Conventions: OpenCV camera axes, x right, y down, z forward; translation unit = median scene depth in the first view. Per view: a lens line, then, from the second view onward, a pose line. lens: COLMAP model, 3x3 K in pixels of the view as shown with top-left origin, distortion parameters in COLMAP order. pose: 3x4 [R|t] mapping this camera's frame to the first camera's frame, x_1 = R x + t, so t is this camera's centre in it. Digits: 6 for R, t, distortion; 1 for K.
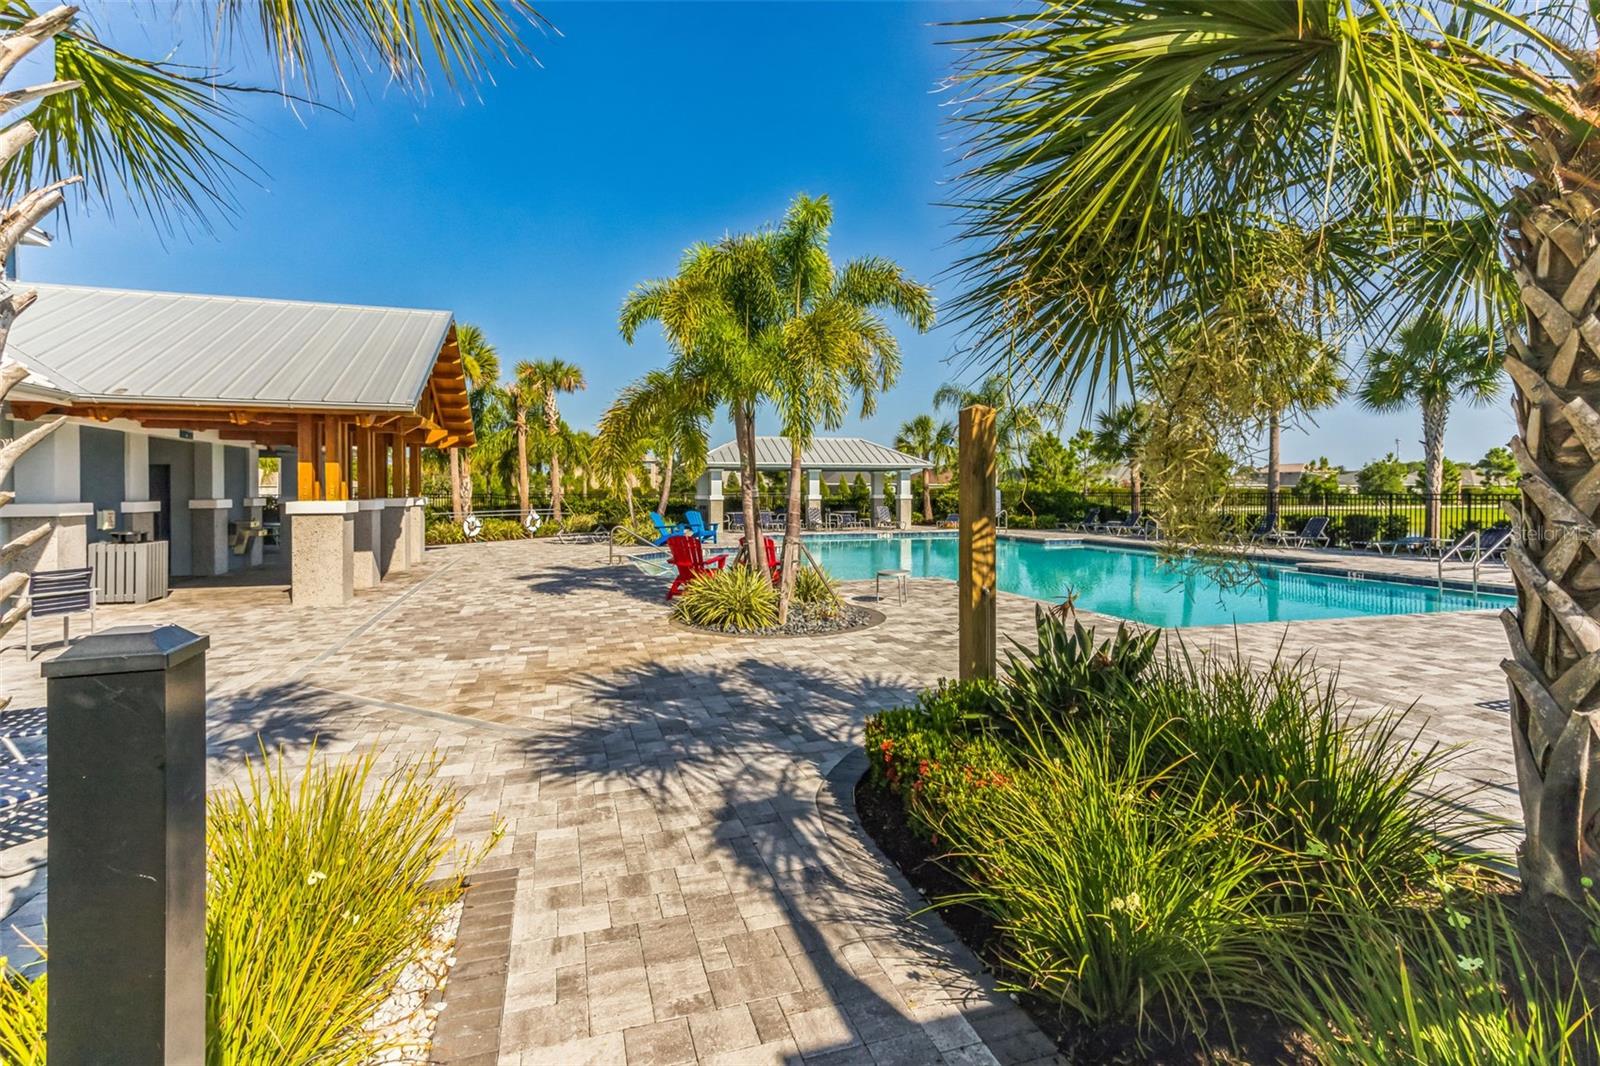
lens RADIAL K [[777.3, 0, 790.4], [0, 777.3, 514.4], [0, 0, 1]] dist [0.010630, 0.000340]
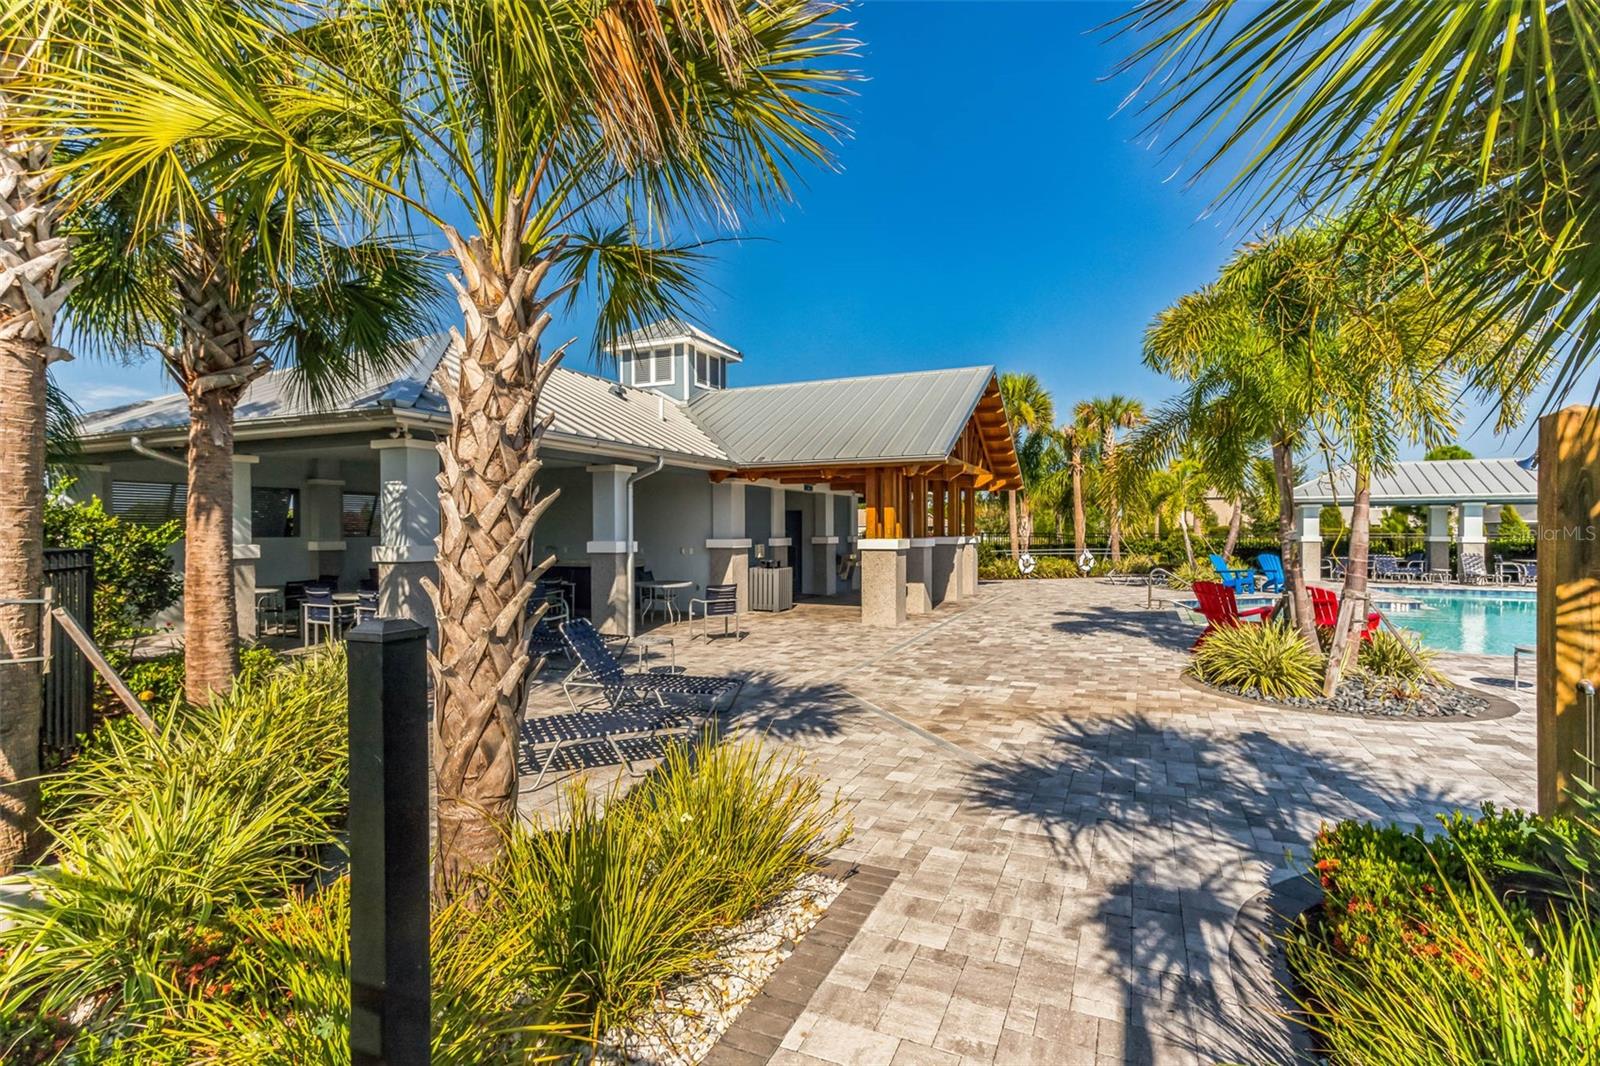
lens RADIAL K [[767.6, 0, 787.9], [0, 767.6, 534.2], [0, 0, 1]] dist [0.020789, 0.000995]
pose [[0.736200, 0.004286, -0.676750, 0.098076], [-0.020629, 0.999657, -0.016110, -0.002089], [0.676449, 0.025821, 0.736037, 0.025458]]
